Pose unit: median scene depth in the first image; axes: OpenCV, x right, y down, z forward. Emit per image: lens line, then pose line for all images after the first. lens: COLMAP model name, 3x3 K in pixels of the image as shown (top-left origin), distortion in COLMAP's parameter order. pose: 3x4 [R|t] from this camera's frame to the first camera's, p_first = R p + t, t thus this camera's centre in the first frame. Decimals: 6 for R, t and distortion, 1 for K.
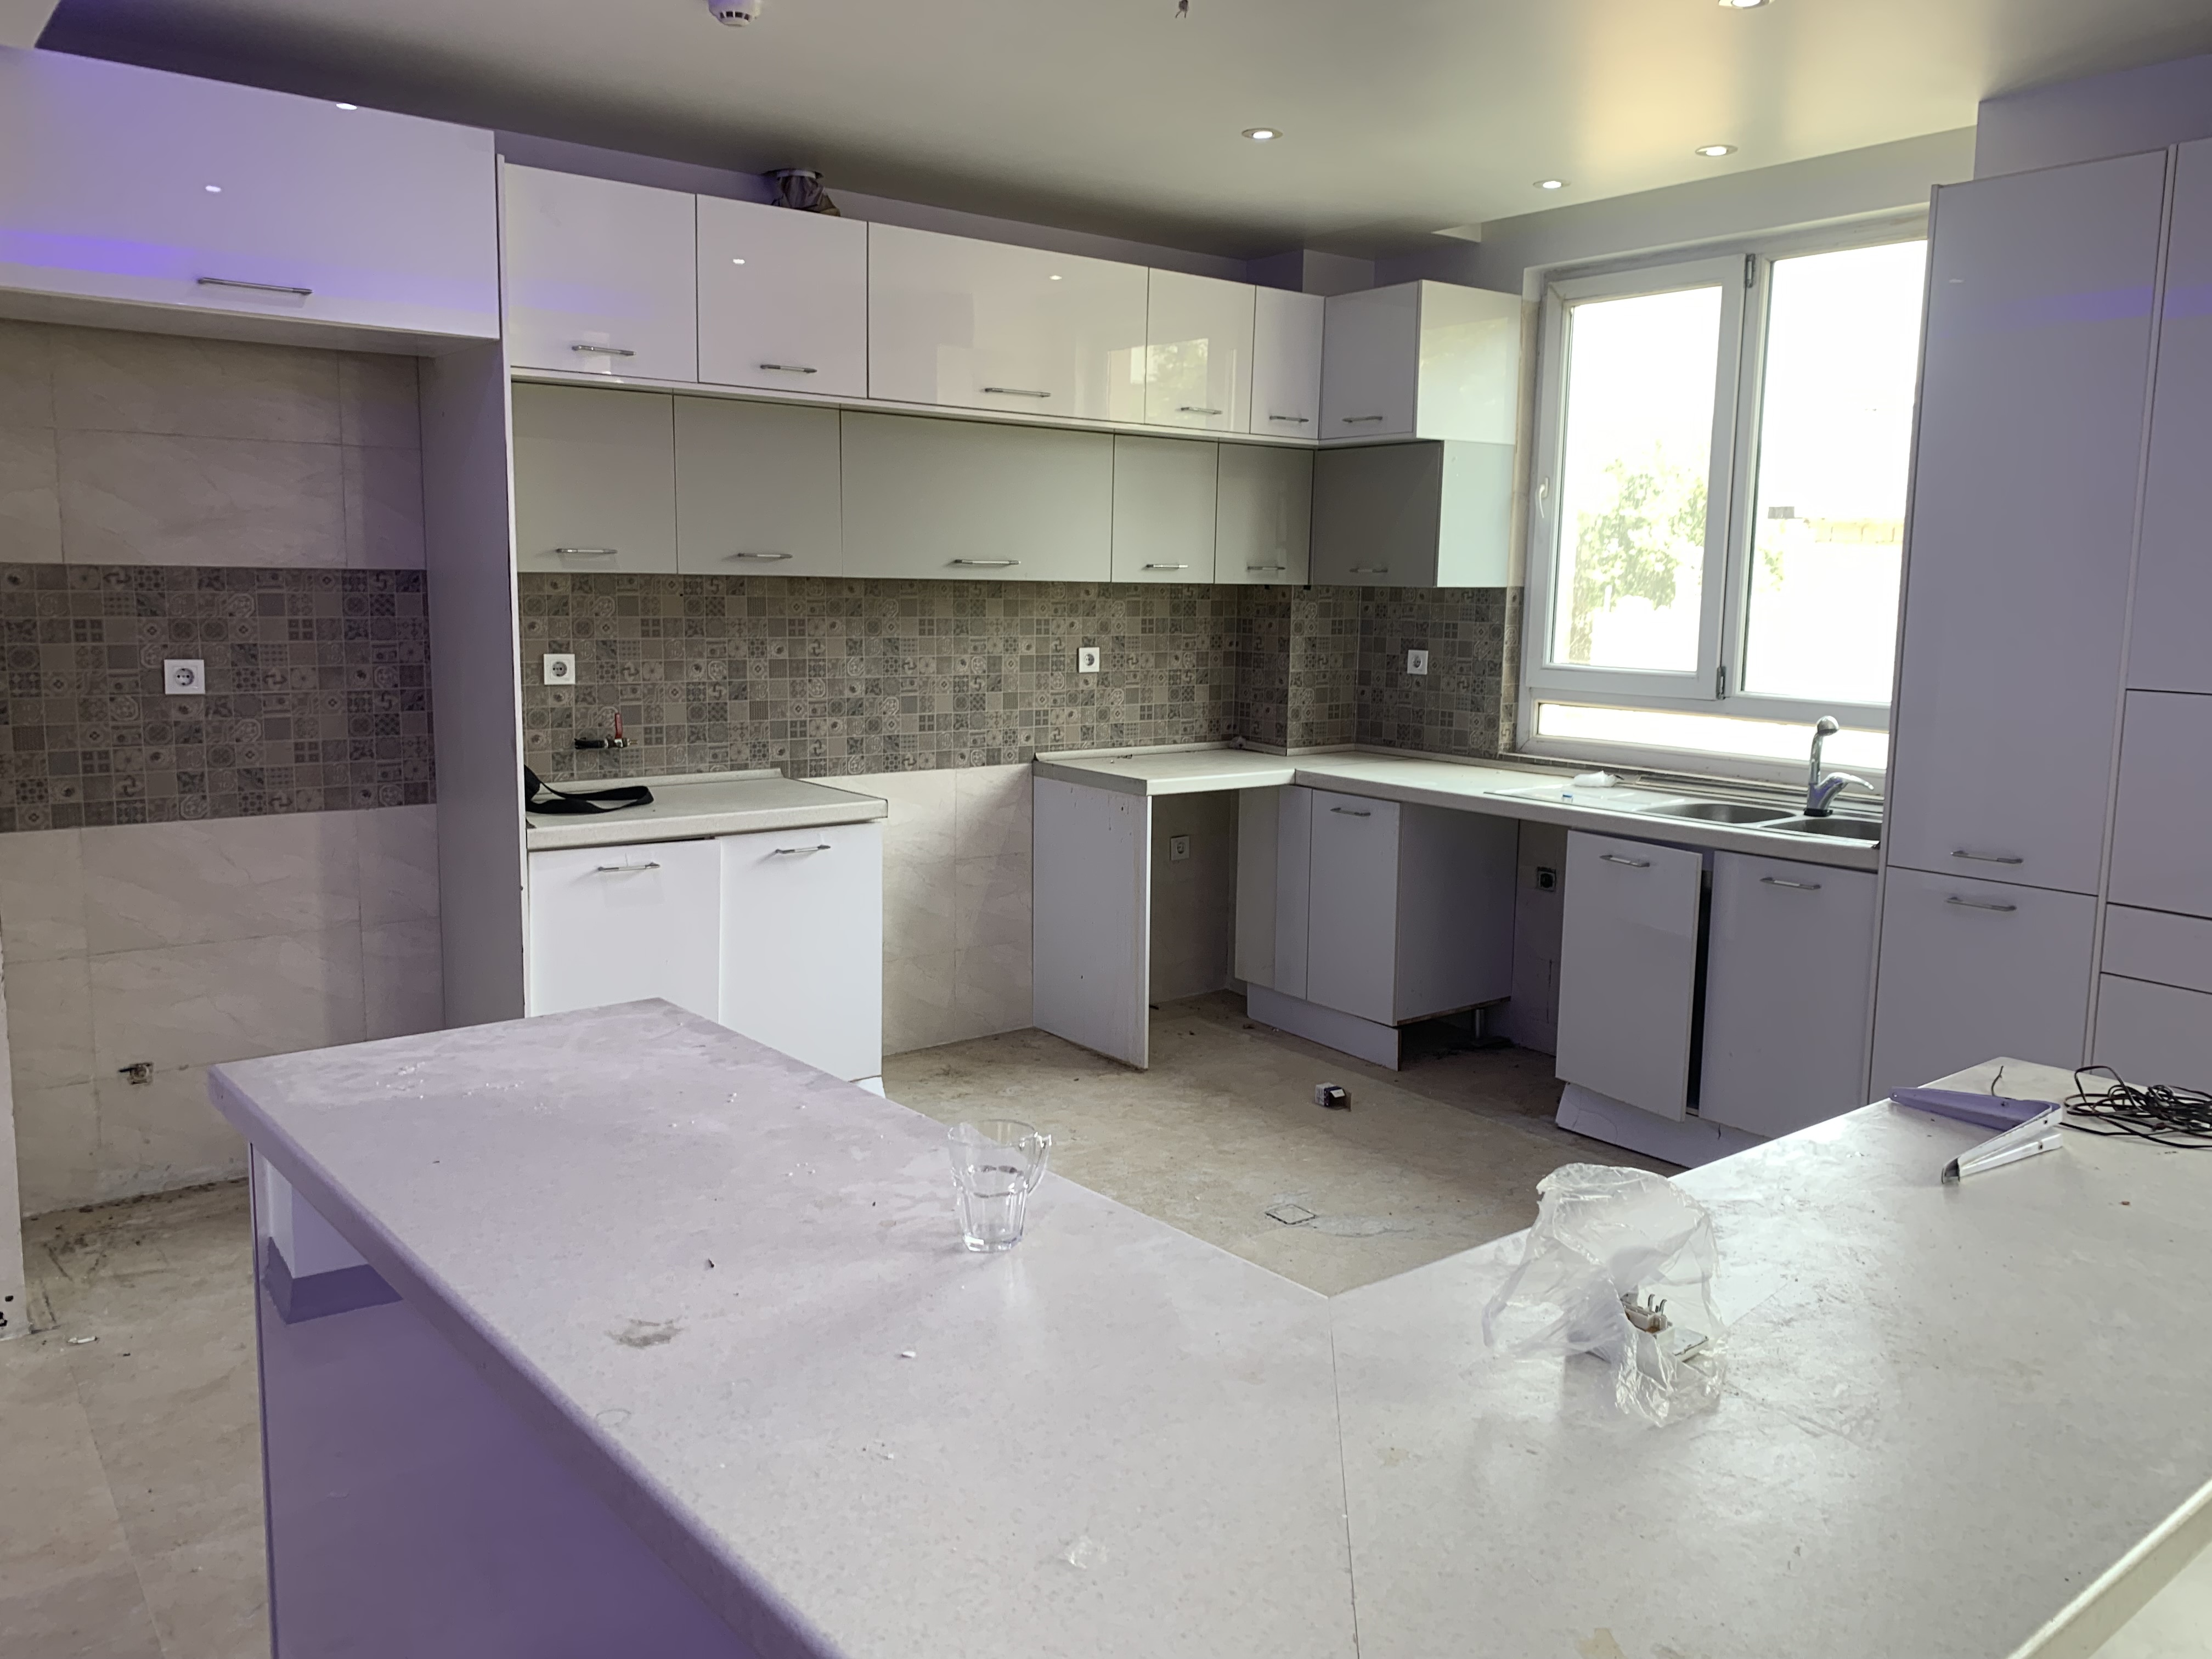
lens RADIAL K [[1712.4, 0, 1101.3], [0, 1712.4, 791.5], [0, 0, 1]] dist [0.073282, -0.065261]
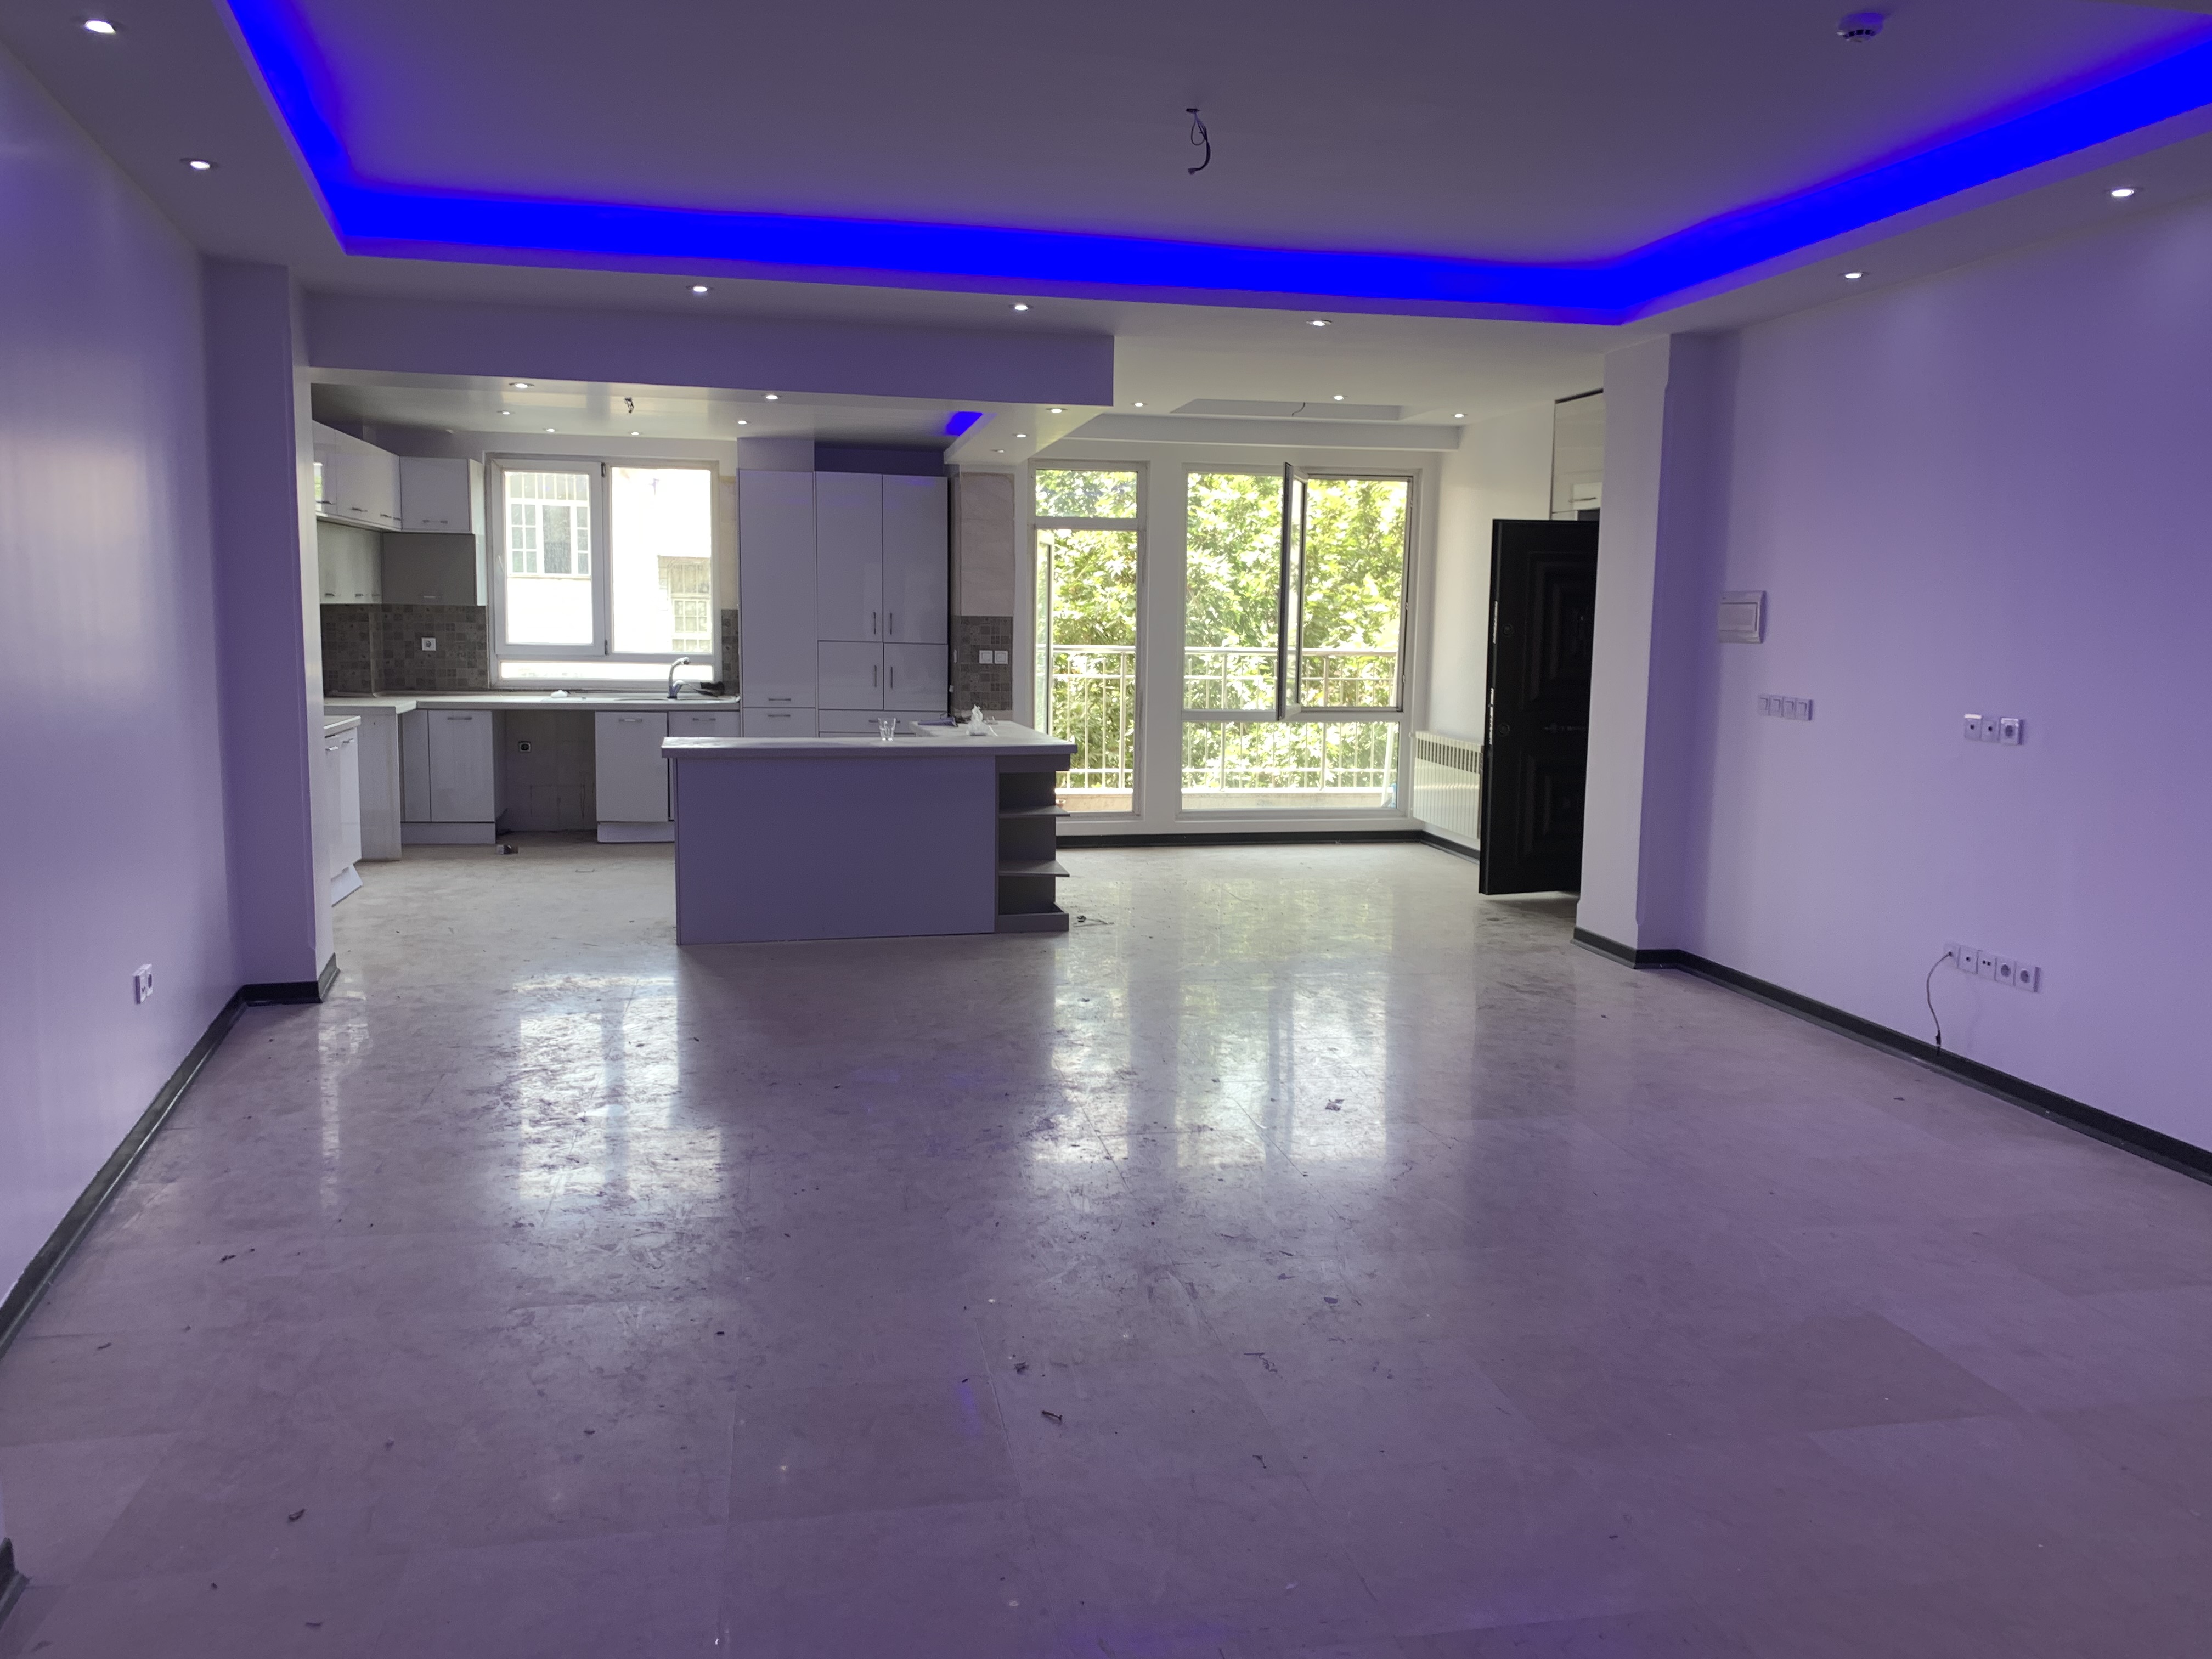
lens RADIAL K [[1712.4, 0, 1101.3], [0, 1712.4, 791.5], [0, 0, 1]] dist [0.073282, -0.065261]
pose [[0.455434, -0.106462, 0.883881, -1.245148], [0.102017, 0.992525, 0.066982, 0.035889], [-0.884405, 0.059665, 0.462890, -0.560794]]
